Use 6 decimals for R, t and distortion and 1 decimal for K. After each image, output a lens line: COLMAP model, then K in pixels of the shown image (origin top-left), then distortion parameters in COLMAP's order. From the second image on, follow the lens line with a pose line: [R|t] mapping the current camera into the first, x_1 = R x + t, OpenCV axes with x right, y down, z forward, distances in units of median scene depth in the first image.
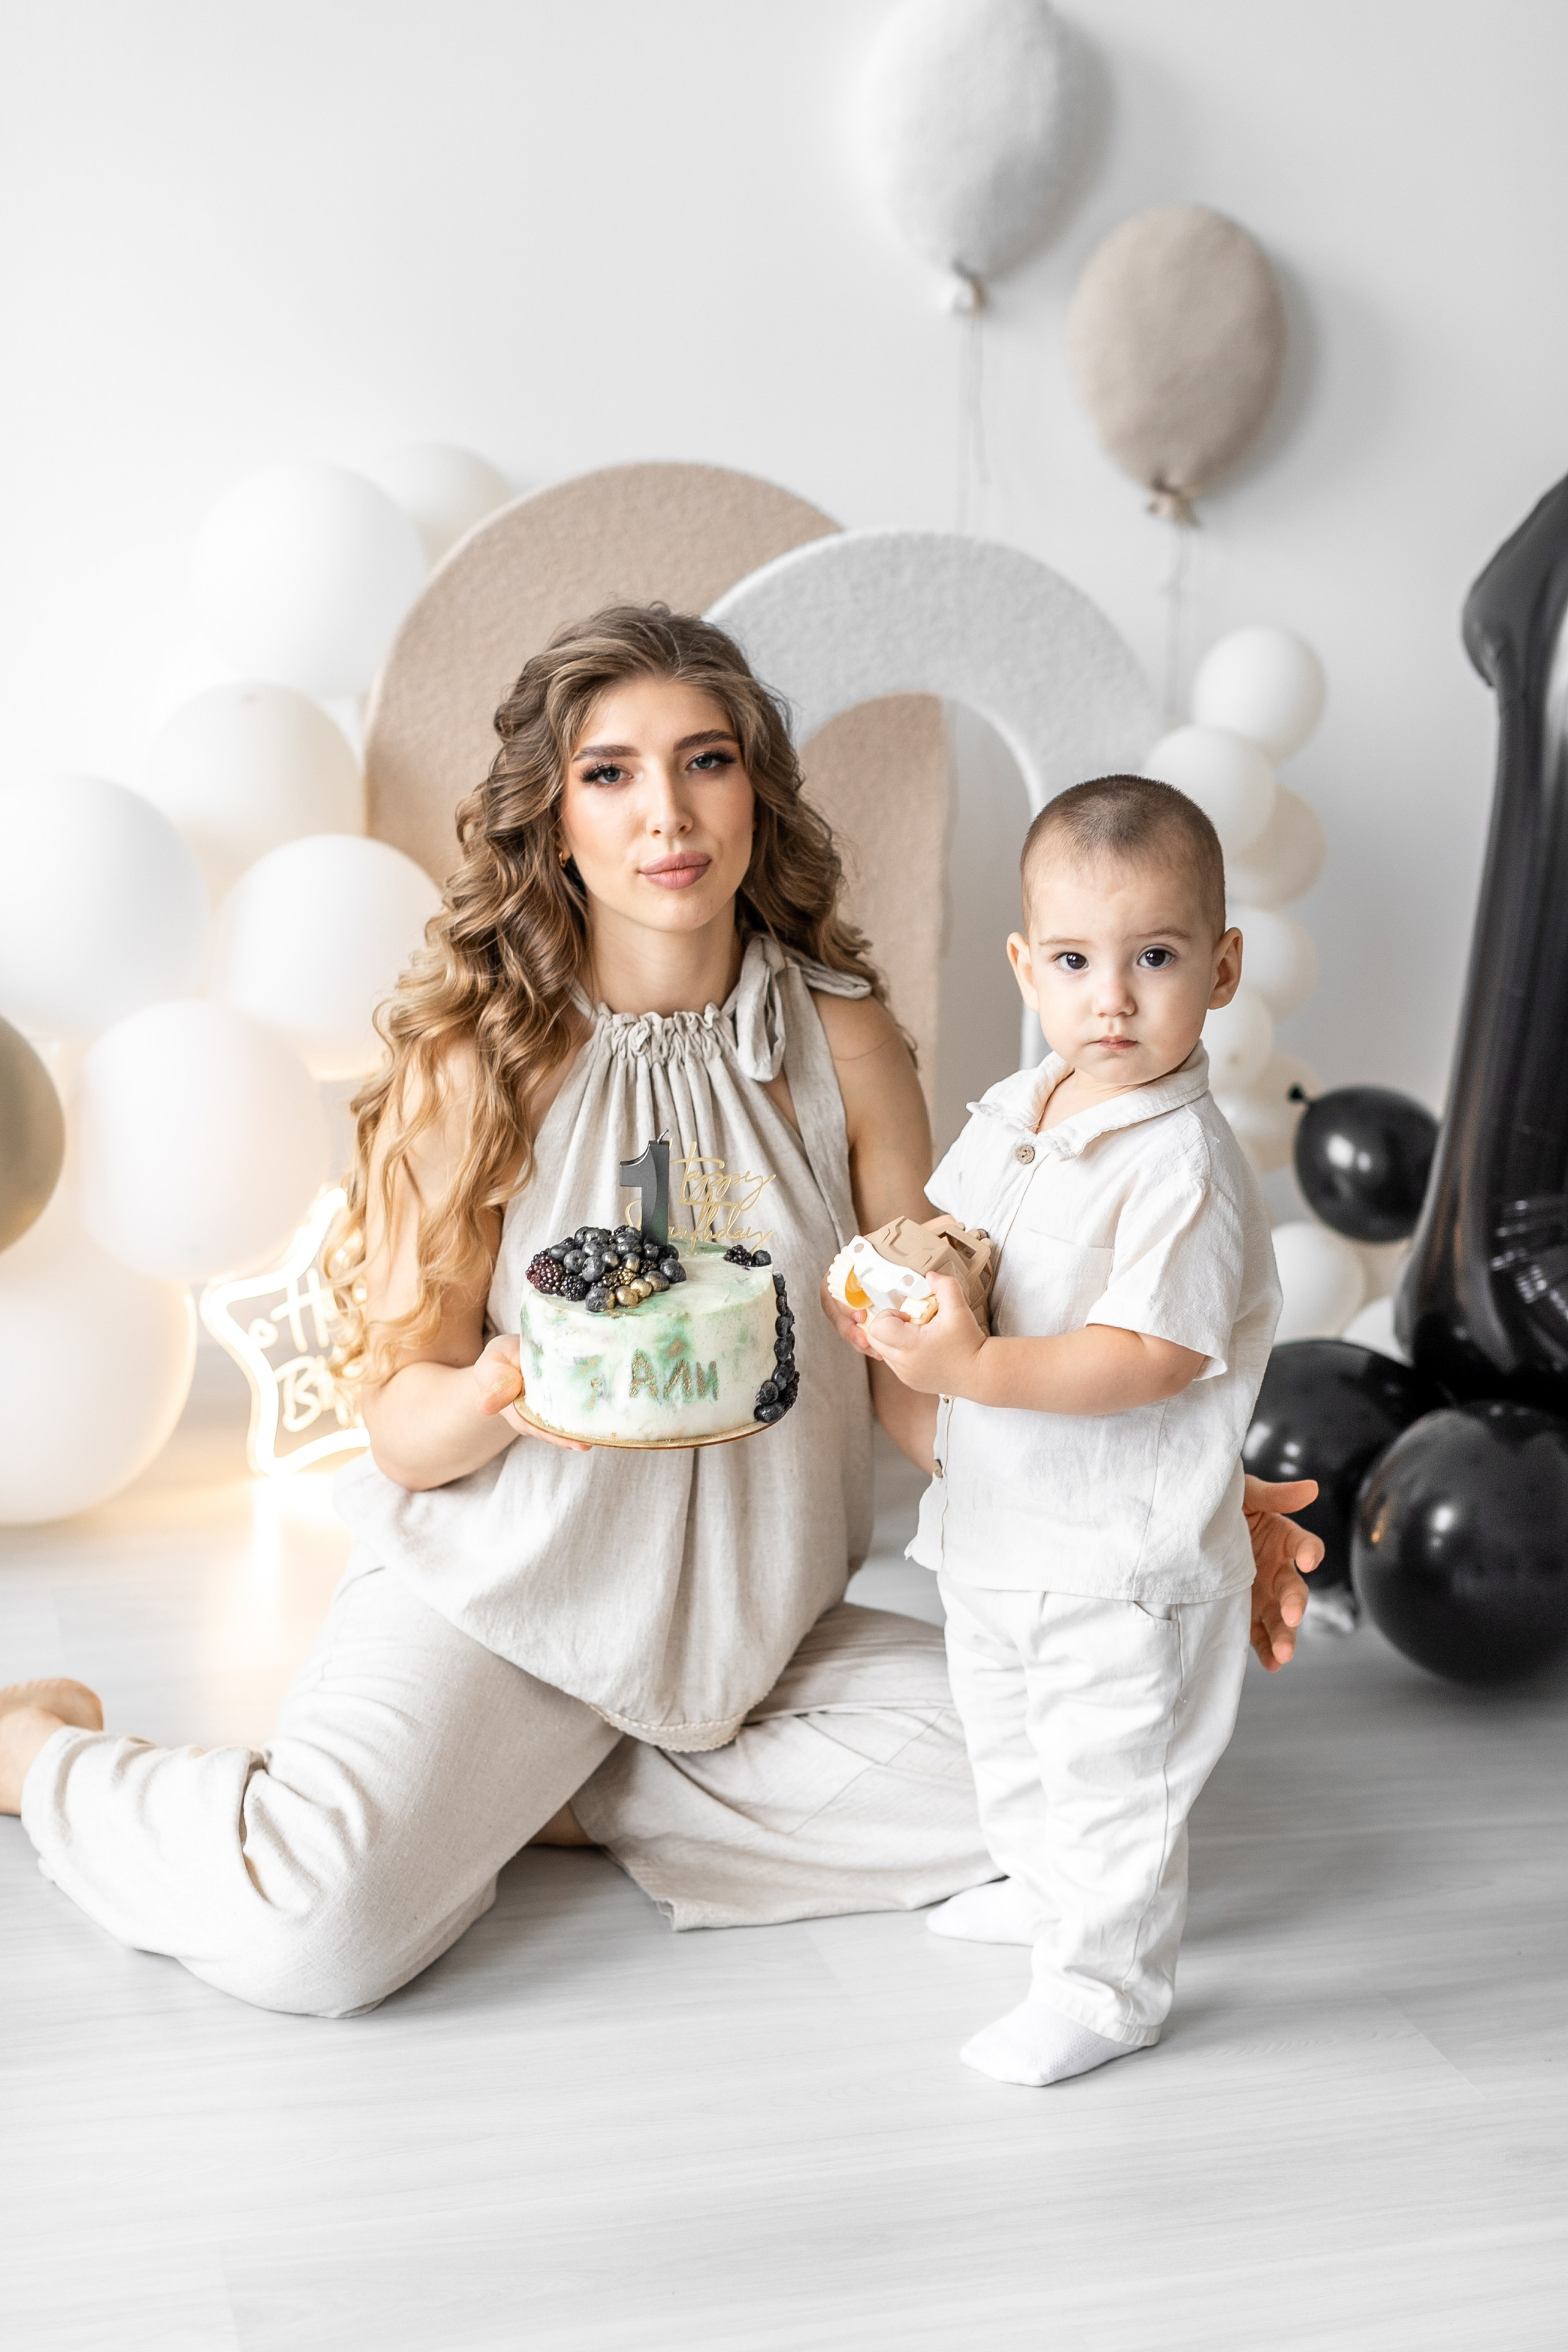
lens RADIAL K [[3438.5, 0, 803.0], [0, 3438.5, 1186.7], [0, 0, 1]] dist [0.010320, 0.000000]
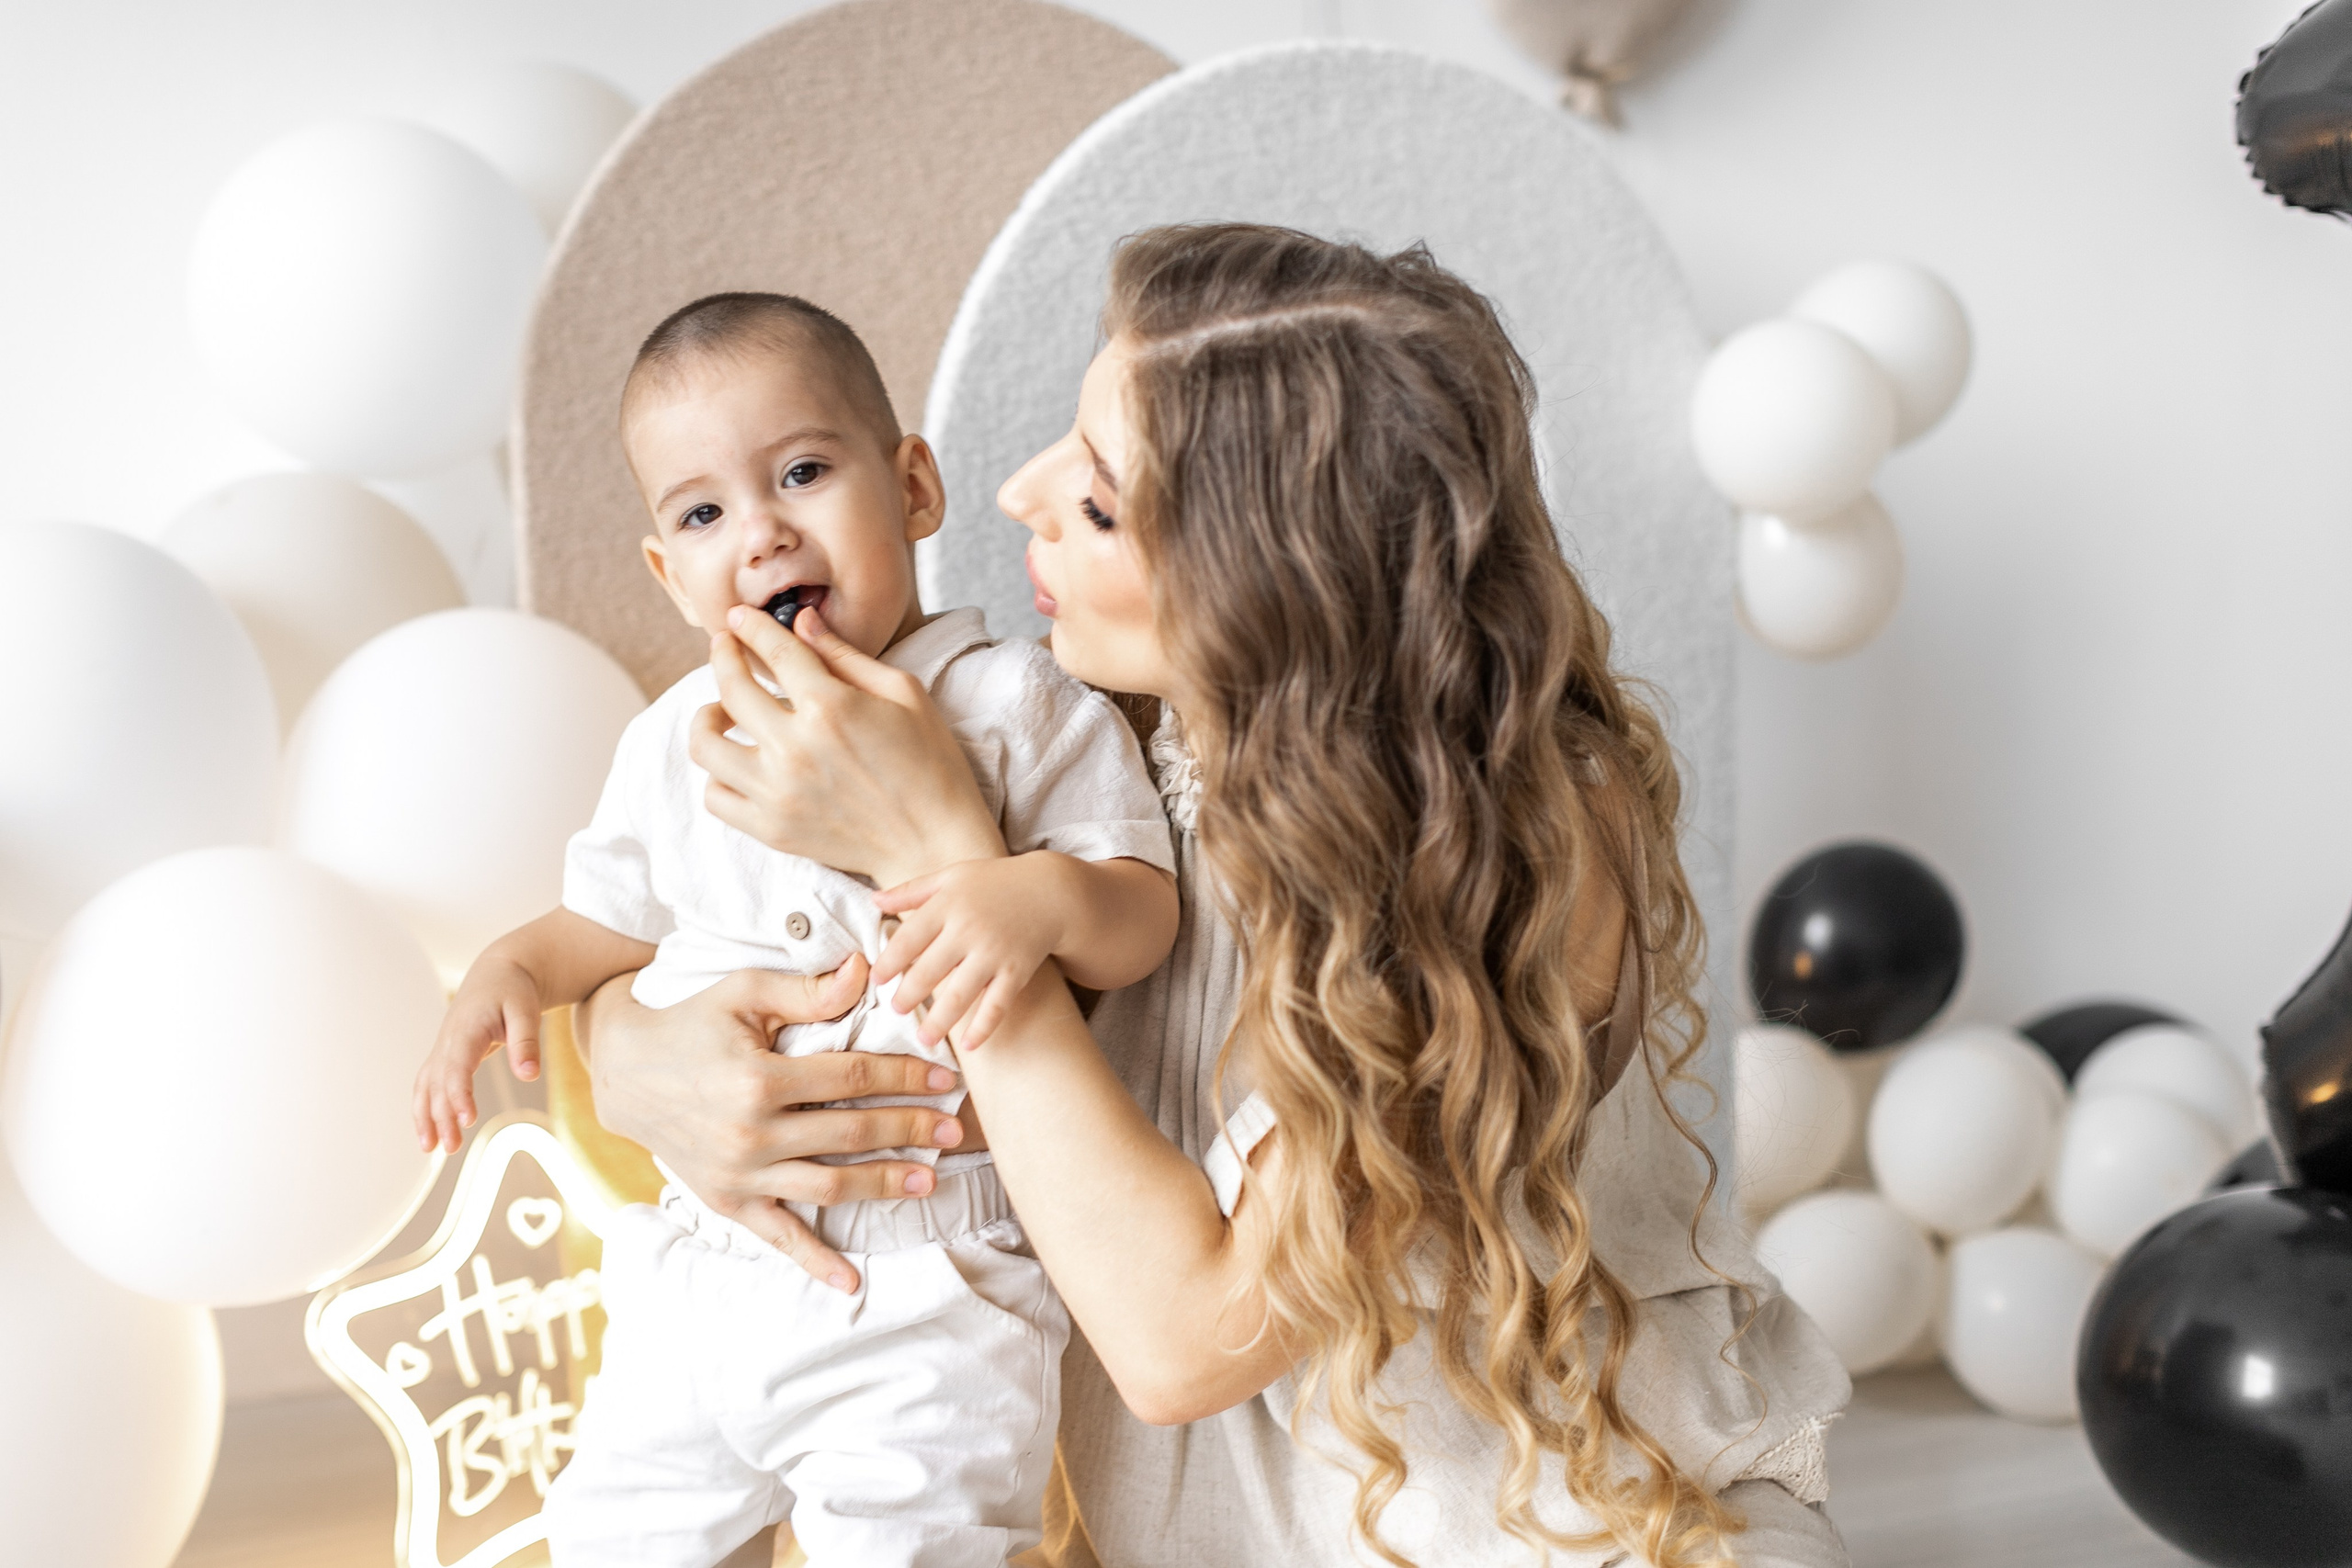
lens RADIAL K [[3438.2, 0, 1156.7], [0, 3438.2, 782.9], [0, 0, 1]] dist [0.010320, 0.000000]
pose [[0.992703, -0.075081, 0.094358, -0.072709], [0.084853, 0.990929, -0.104211, 0.014494], [-0.085678, 0.111457, 0.990069, 0.354195]]
